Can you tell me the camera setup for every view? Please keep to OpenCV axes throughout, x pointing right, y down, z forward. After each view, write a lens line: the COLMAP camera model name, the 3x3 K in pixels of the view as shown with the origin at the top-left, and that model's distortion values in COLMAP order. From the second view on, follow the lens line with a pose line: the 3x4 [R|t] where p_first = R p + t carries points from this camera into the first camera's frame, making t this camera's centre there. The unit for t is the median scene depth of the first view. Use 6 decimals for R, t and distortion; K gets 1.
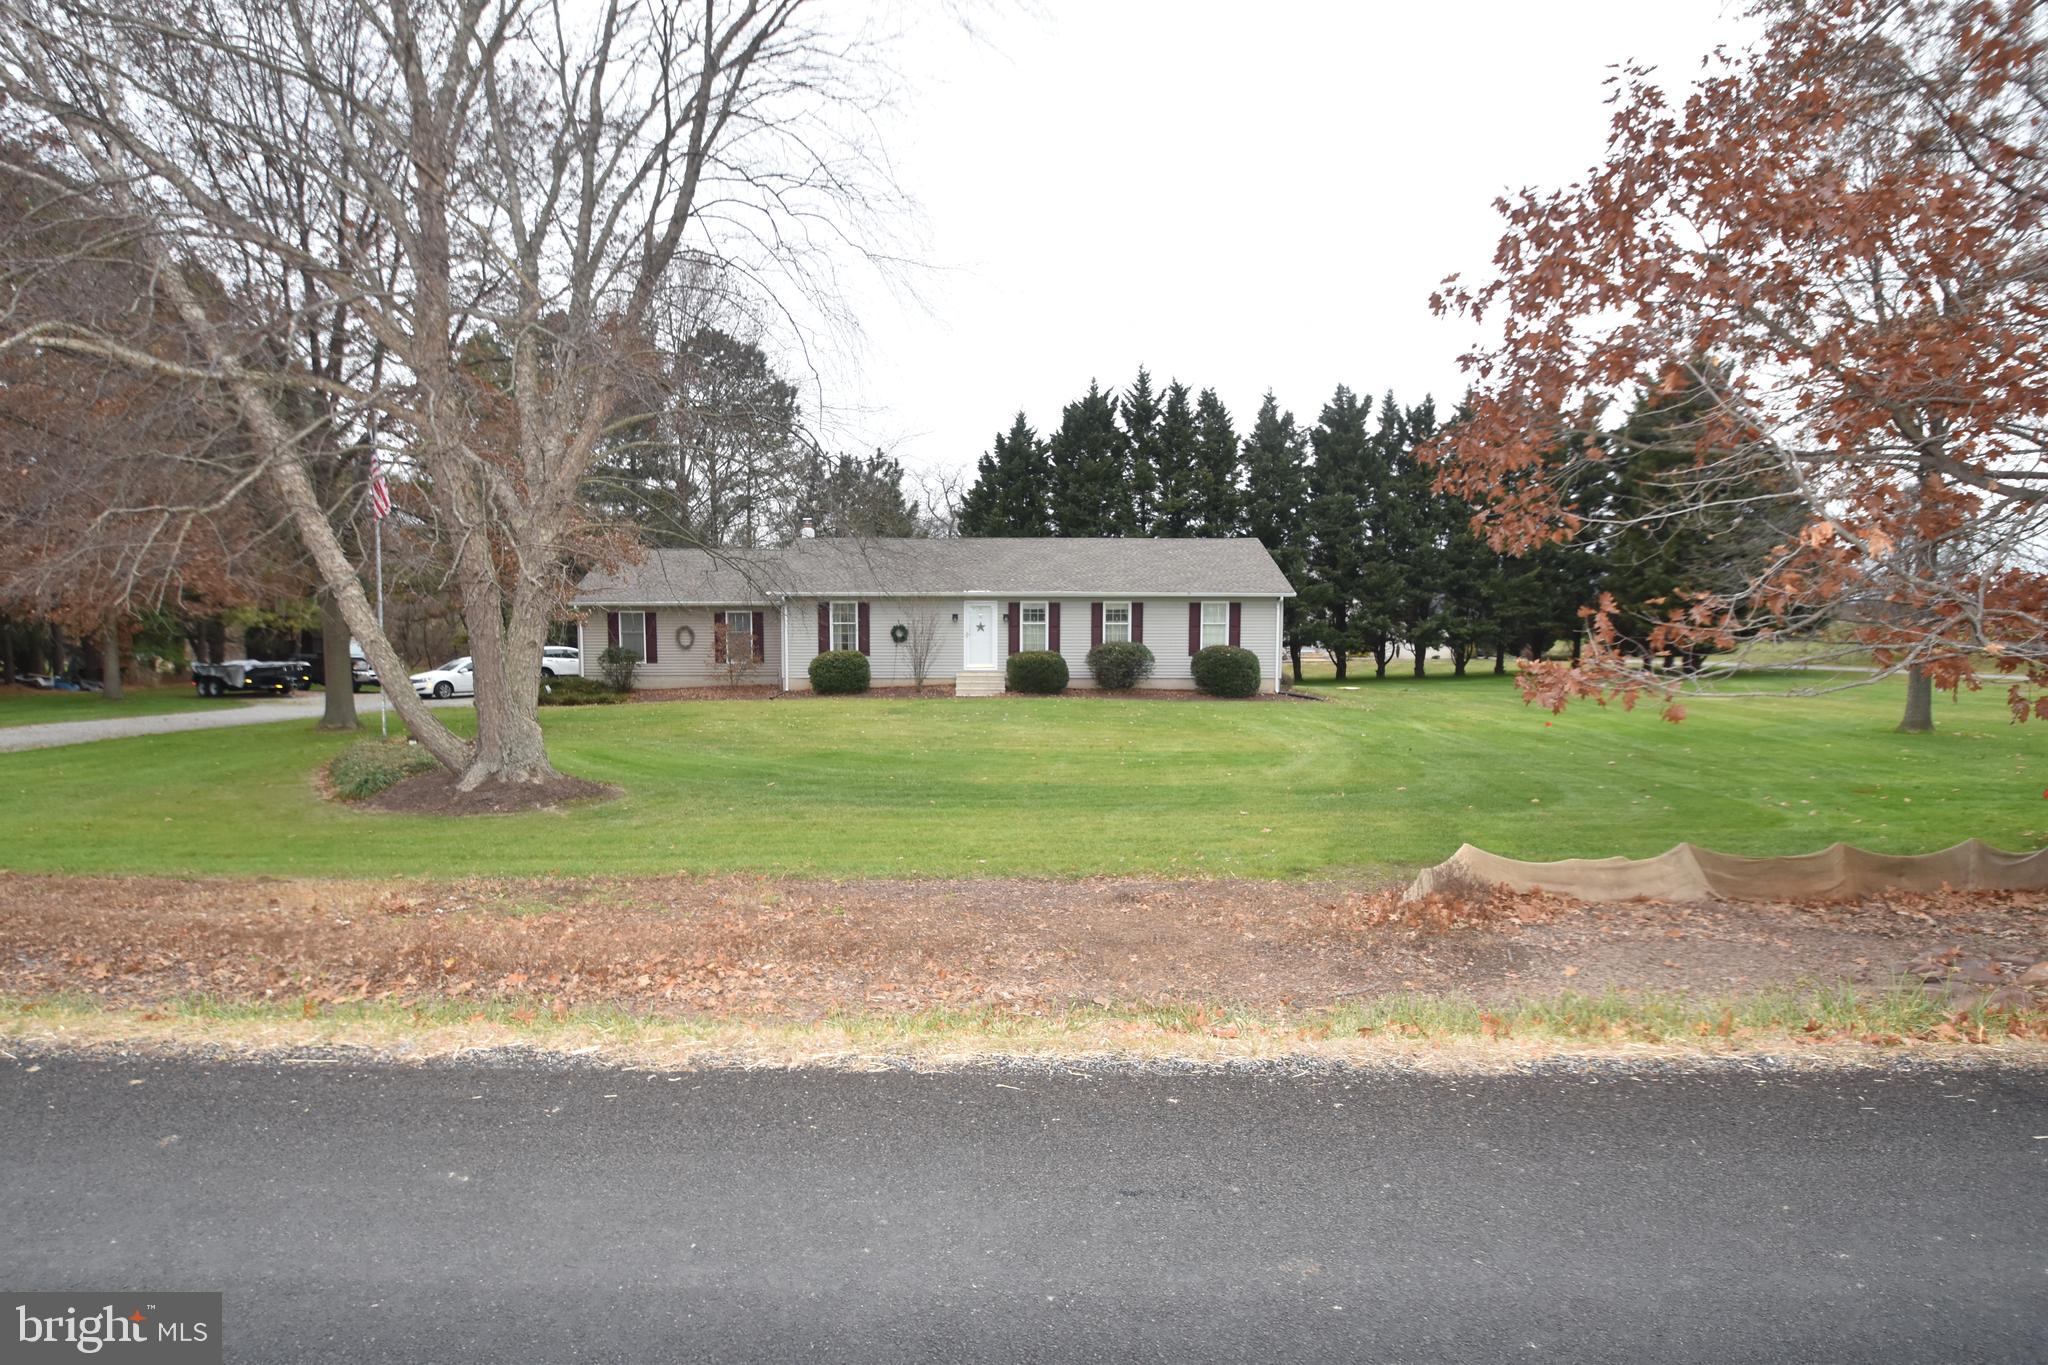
lens RADIAL K [[1023.4, 0, 977.5], [0, 1023.4, 701.7], [0, 0, 1]] dist [-0.013593, -0.001607]
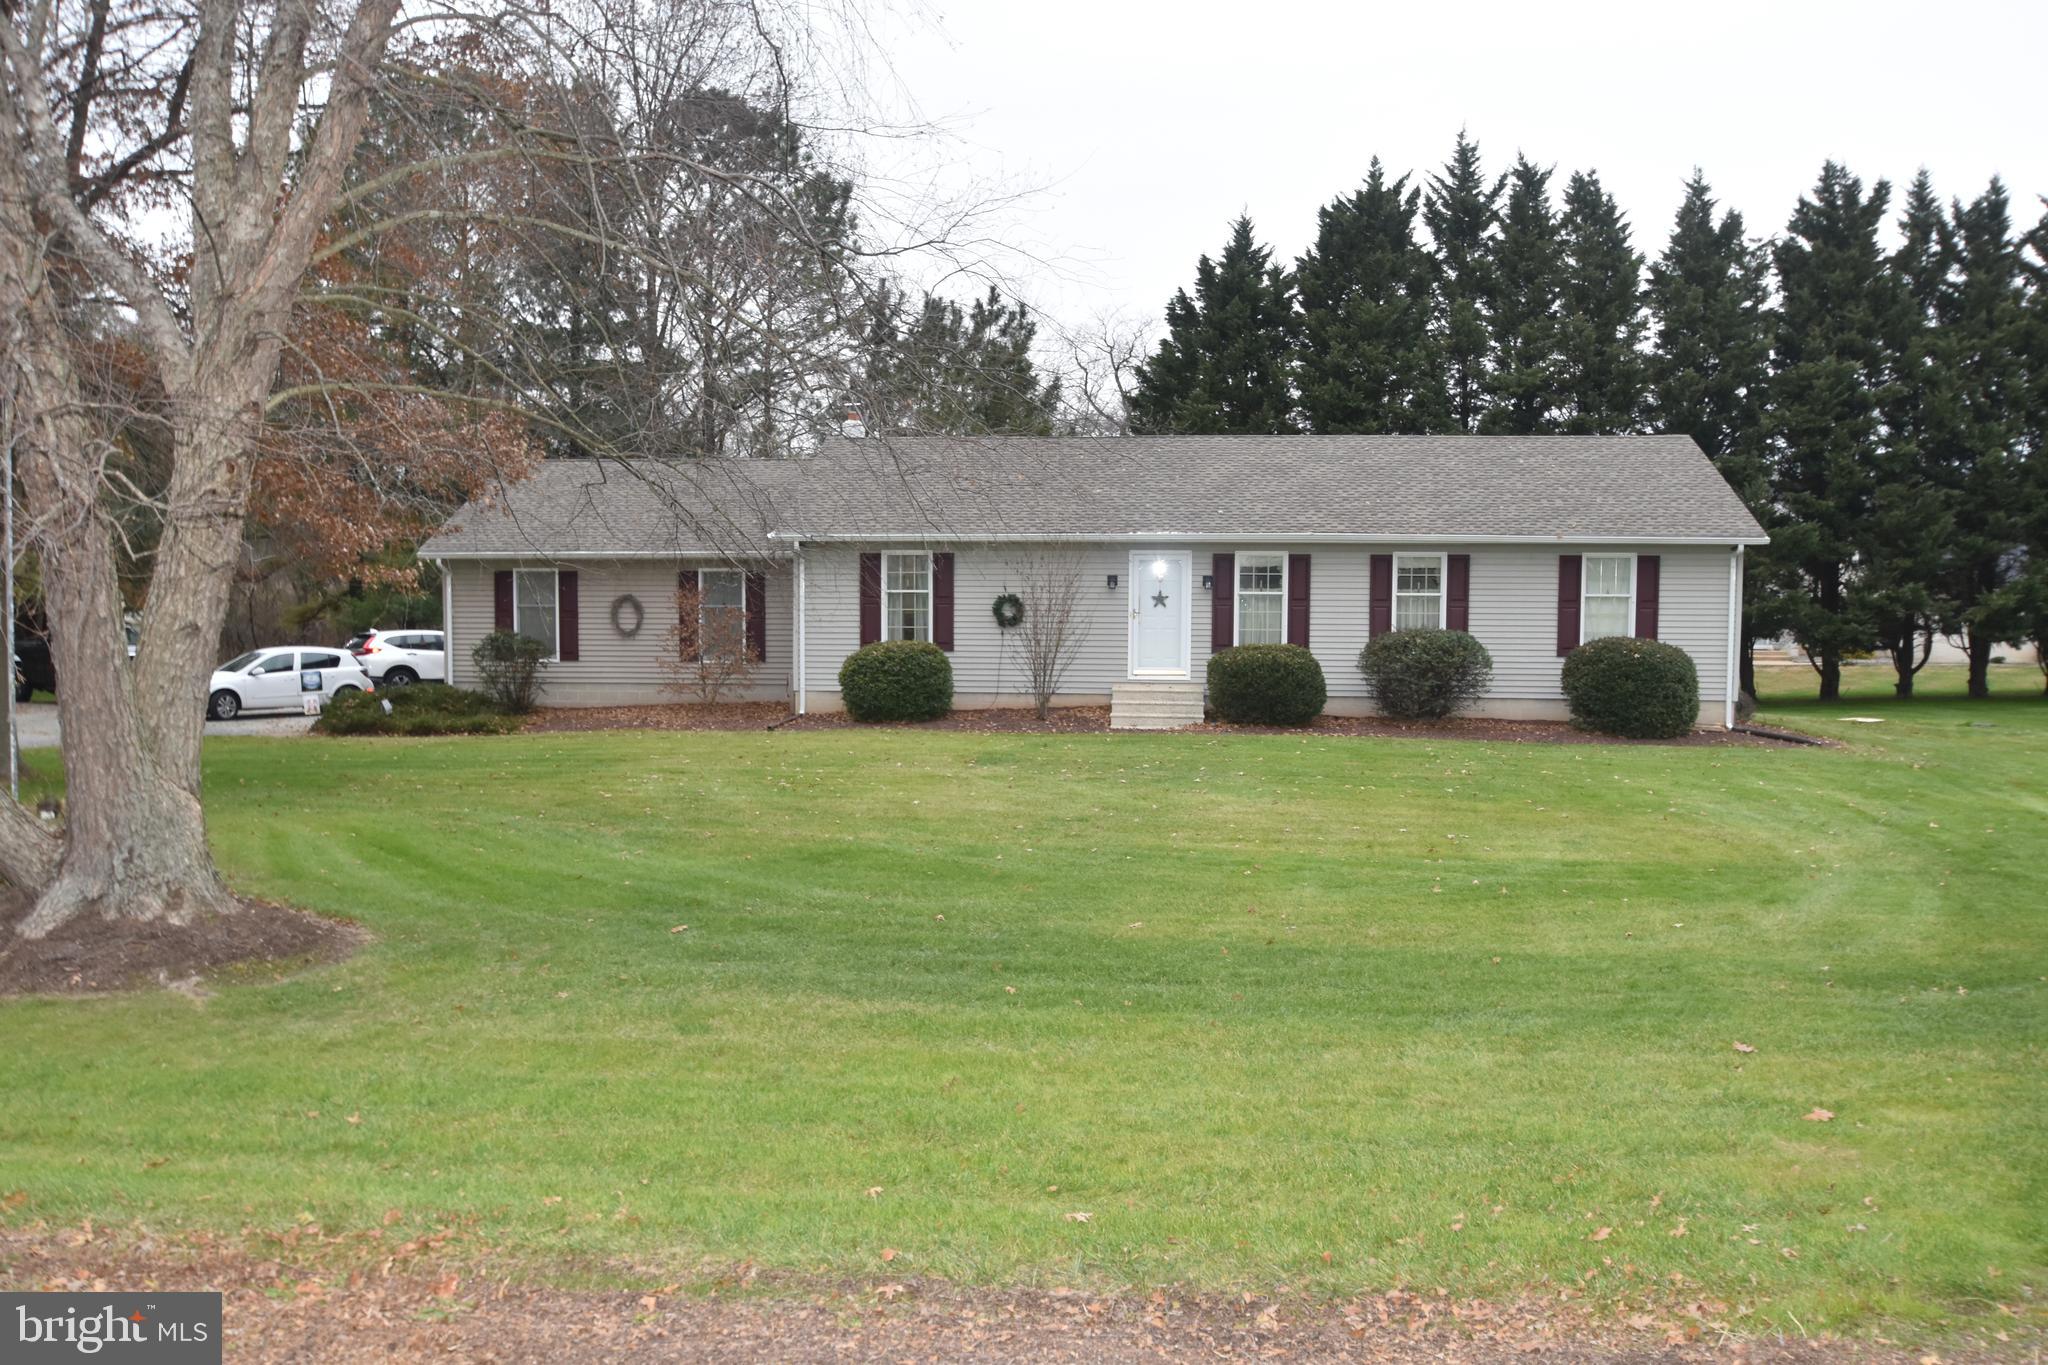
lens RADIAL K [[1726.9, 0, 981.5], [0, 1726.9, 705.0], [0, 0, 1]] dist [-0.055629, 0.012638]
pose [[0.994036, 0.011325, -0.108462, 0.008450], [-0.012602, 0.999859, -0.011089, -0.006189], [0.108321, 0.012390, 0.994039, 0.088718]]
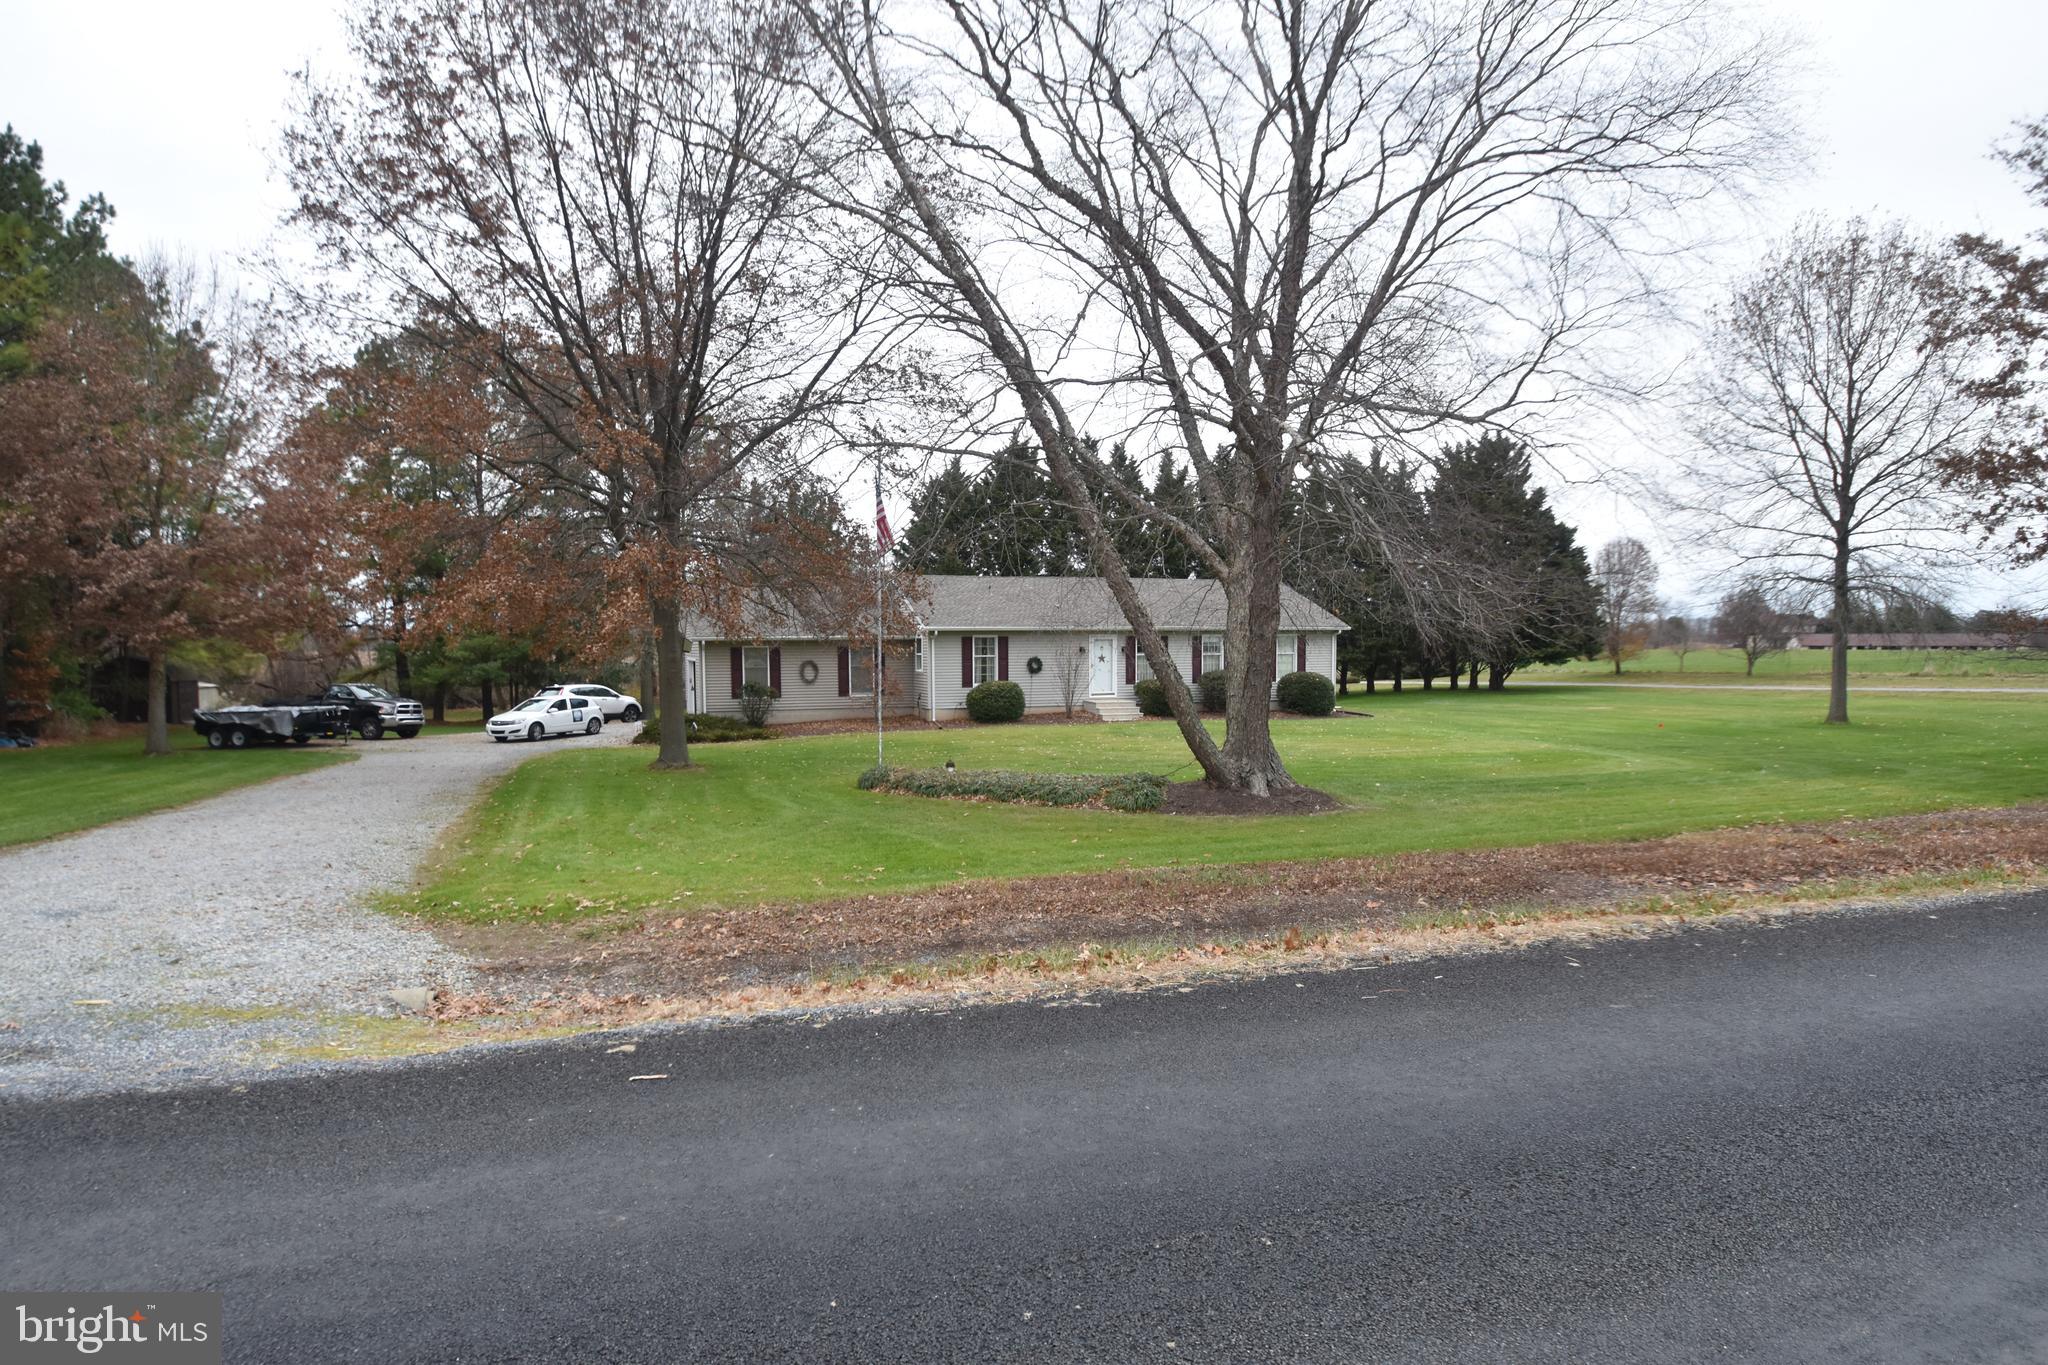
lens RADIAL K [[1023.4, 0, 1009.3], [0, 1023.4, 692.3], [0, 0, 1]] dist [-0.013593, -0.001607]
pose [[0.956414, -0.021213, 0.291244, -0.395016], [0.032889, 0.998837, -0.035252, -0.000281], [-0.290158, 0.043294, 0.955999, -0.031785]]
